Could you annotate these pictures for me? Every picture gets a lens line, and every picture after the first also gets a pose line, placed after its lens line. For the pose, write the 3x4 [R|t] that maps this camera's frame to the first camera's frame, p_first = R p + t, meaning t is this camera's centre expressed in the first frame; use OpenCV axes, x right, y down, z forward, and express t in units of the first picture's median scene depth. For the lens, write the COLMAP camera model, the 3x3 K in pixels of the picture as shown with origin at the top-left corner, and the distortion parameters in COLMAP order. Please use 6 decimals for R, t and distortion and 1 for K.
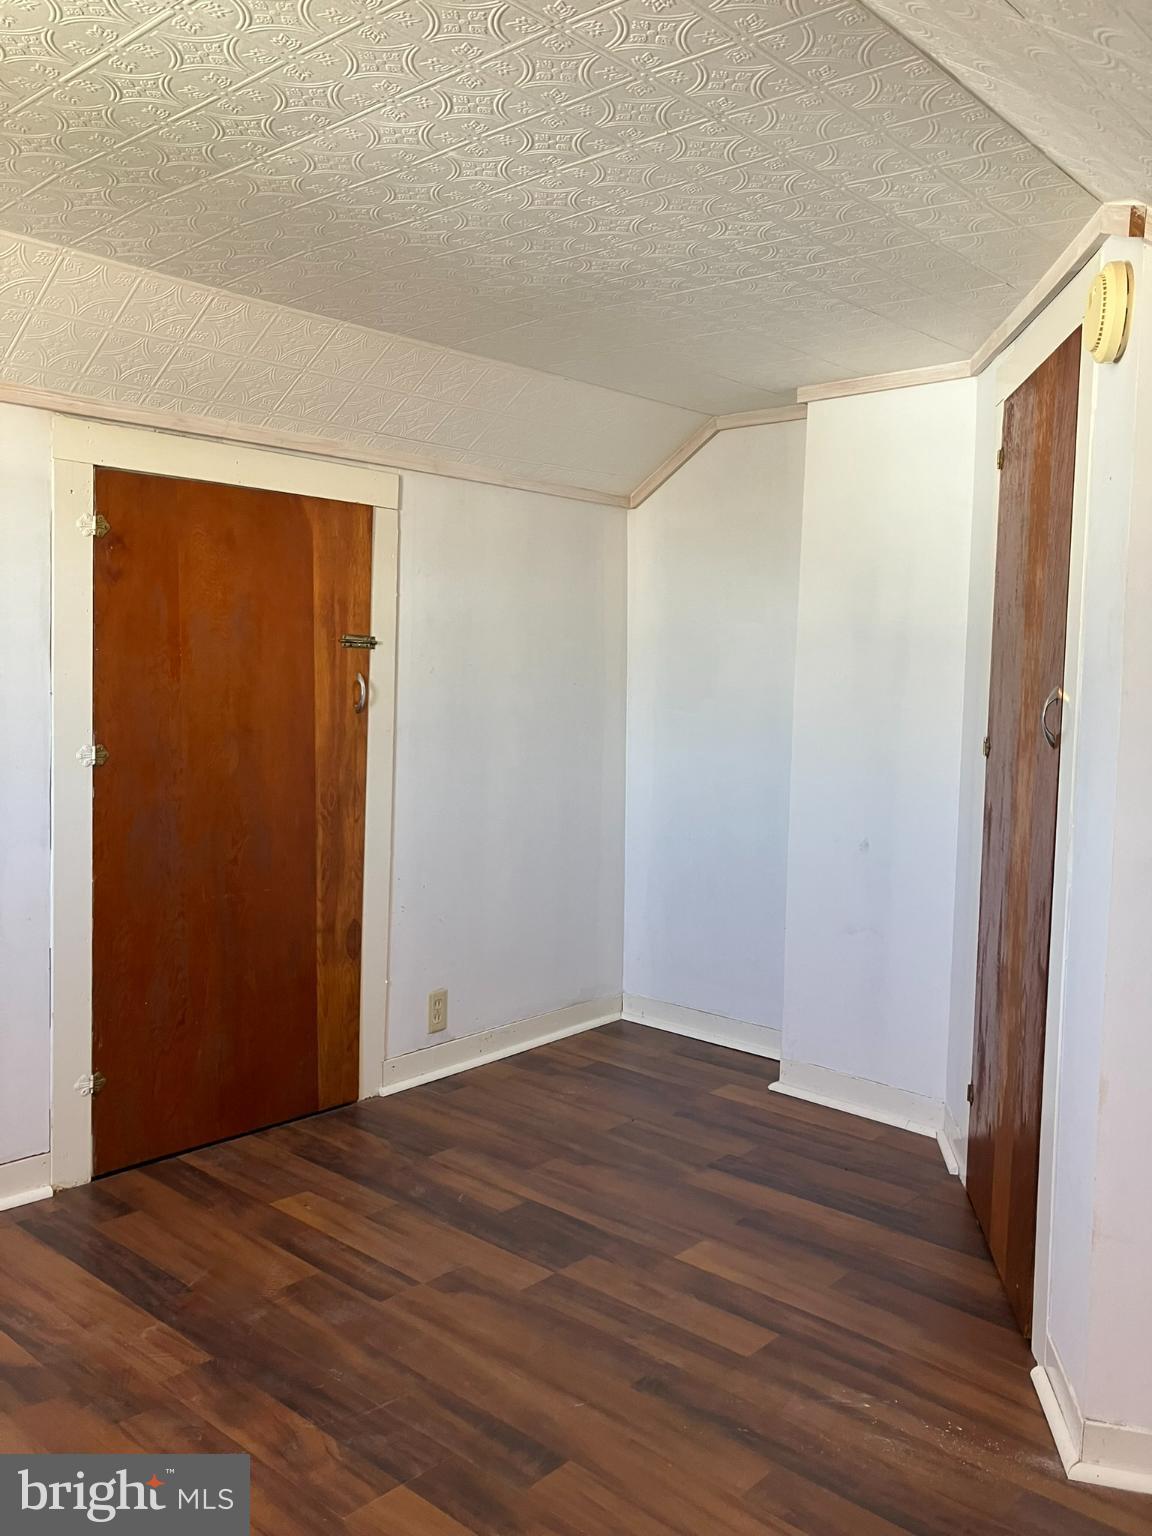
lens RADIAL K [[1265.2, 0, 579.5], [0, 1265.2, 761.6], [0, 0, 1]] dist [0.030795, -0.045988]
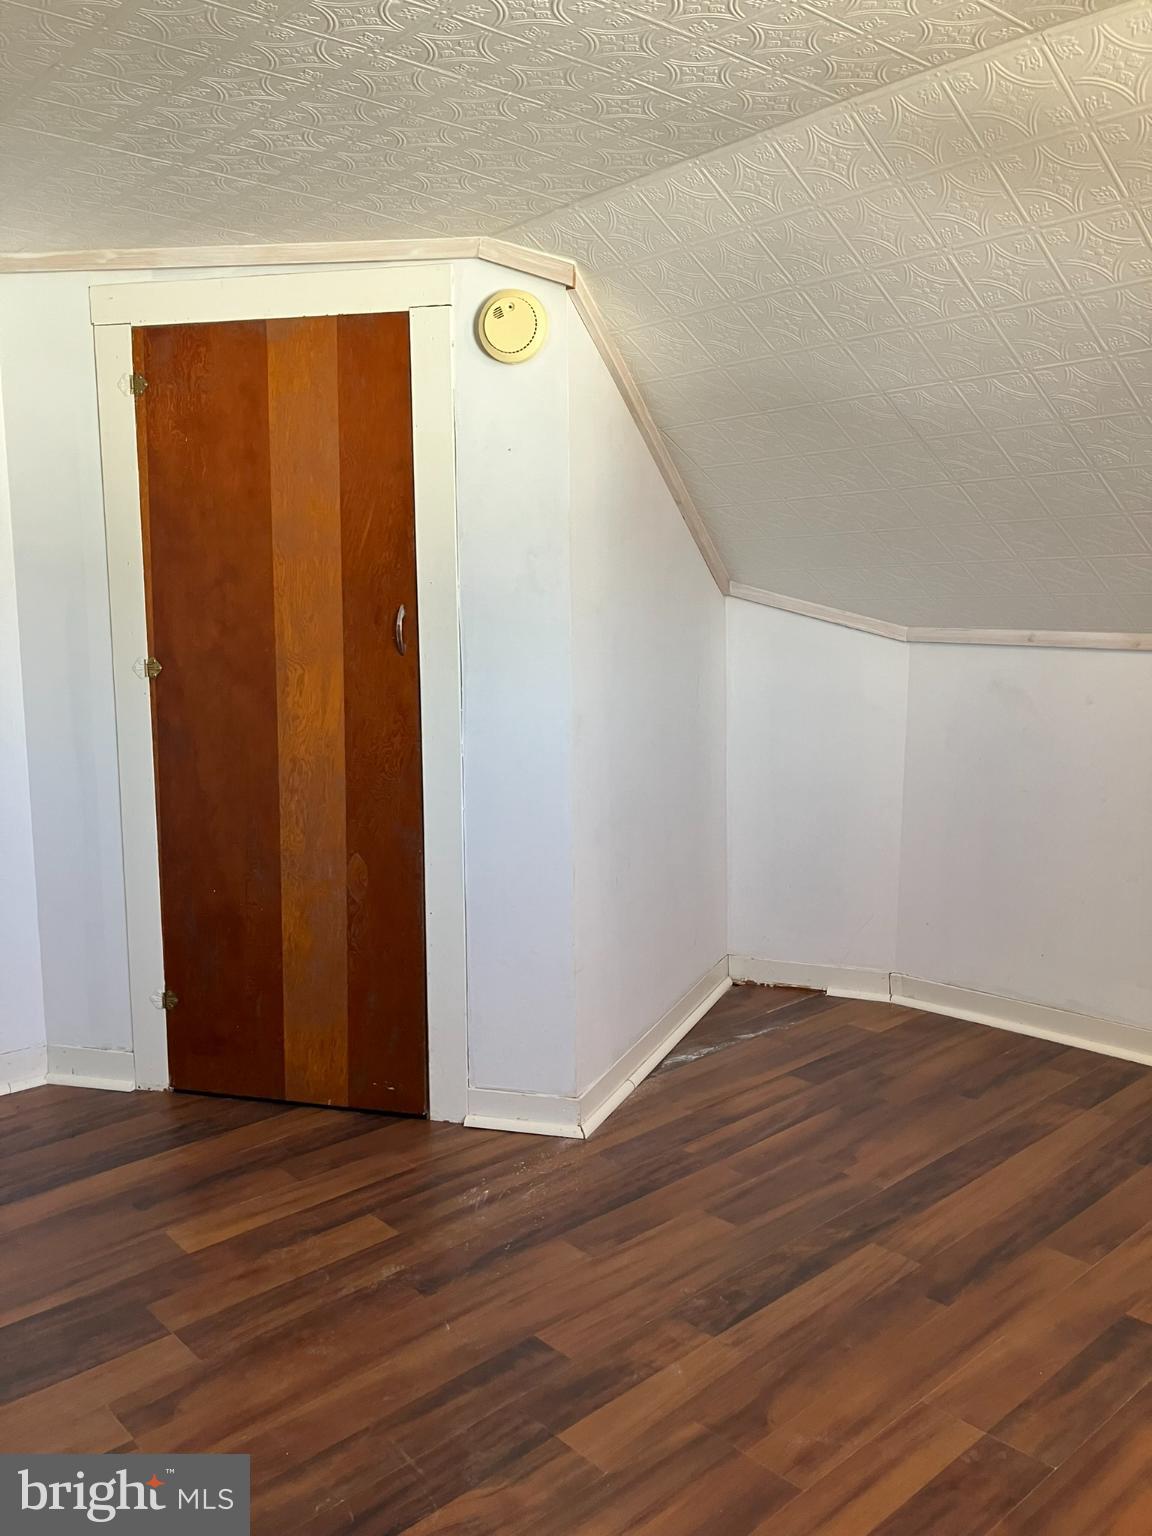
lens RADIAL K [[1265.2, 0, 580.2], [0, 1265.2, 778.5], [0, 0, 1]] dist [0.030795, -0.045988]
pose [[0.096829, -0.181786, 0.978559, -0.878823], [0.083819, 0.981176, 0.173978, -0.097880], [-0.991765, 0.065175, 0.110244, 0.716708]]
